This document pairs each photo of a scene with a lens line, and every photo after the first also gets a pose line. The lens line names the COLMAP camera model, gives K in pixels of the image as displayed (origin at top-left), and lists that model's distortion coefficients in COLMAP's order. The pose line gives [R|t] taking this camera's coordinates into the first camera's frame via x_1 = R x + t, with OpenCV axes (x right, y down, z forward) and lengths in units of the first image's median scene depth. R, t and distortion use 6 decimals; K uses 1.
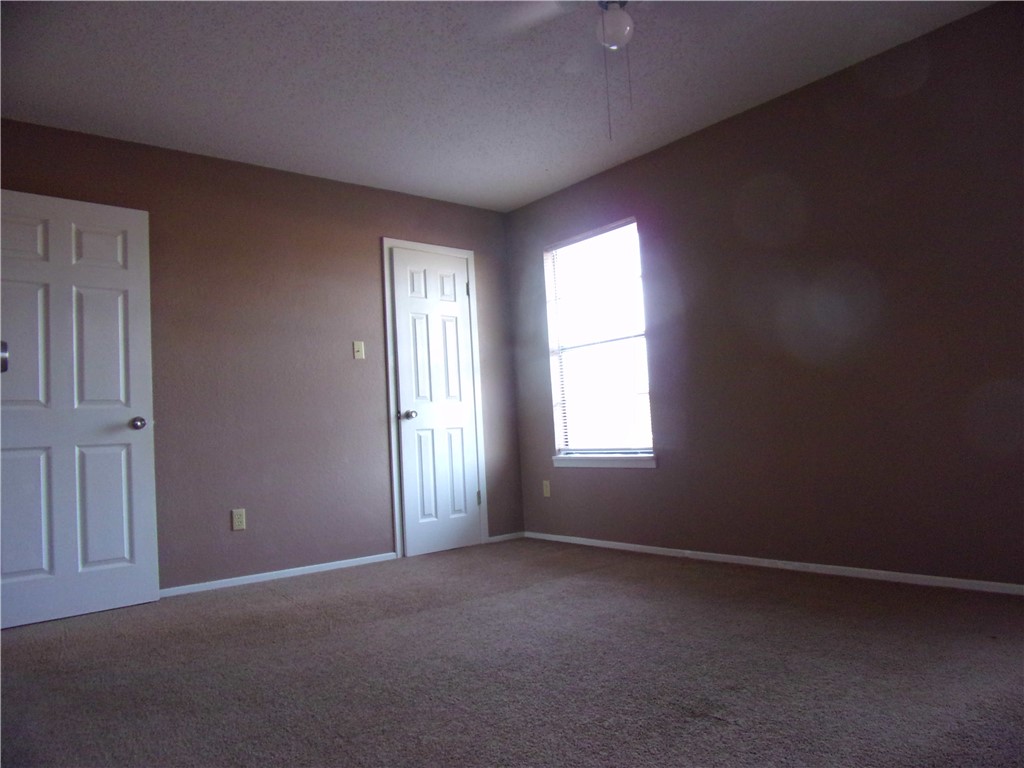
lens RADIAL K [[725.0, 0, 512.0], [0, 725.0, 384.0], [0, 0, 1]] dist [-0.040669, 0.006032]
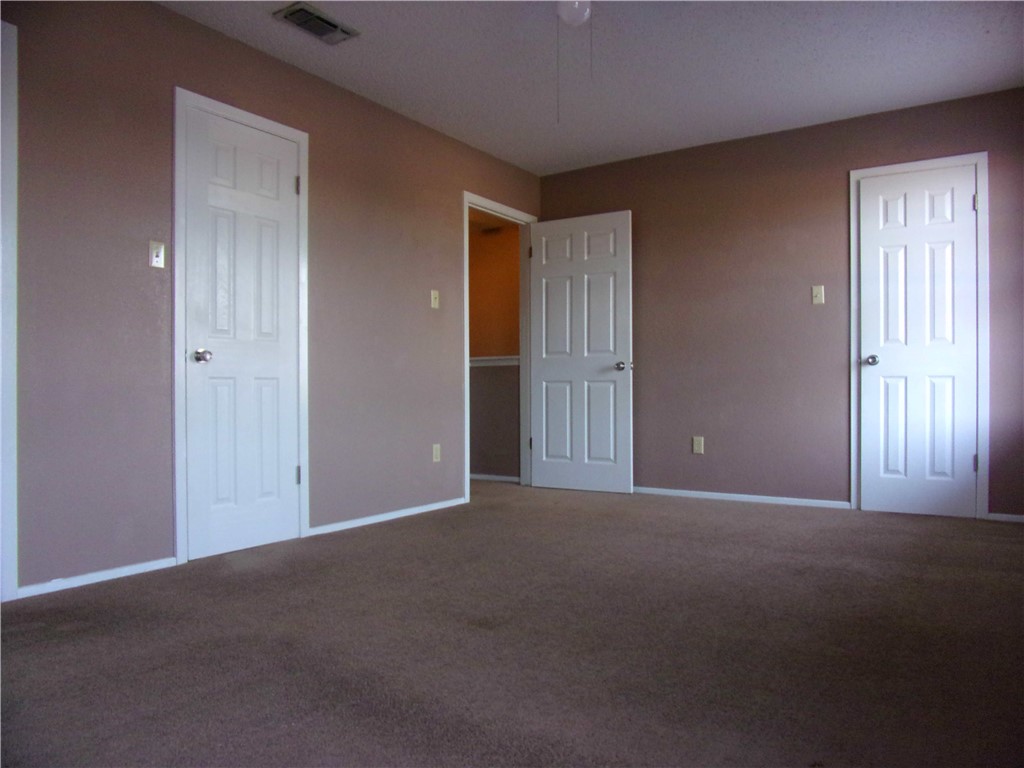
lens RADIAL K [[705.9, 0, 521.7], [0, 705.9, 390.6], [0, 0, 1]] dist [-0.046970, -0.004222]
pose [[0.299895, 0.057002, -0.952268, 0.584119], [0.053777, 0.995616, 0.076533, -0.011422], [0.952455, -0.074162, 0.295515, 0.315560]]
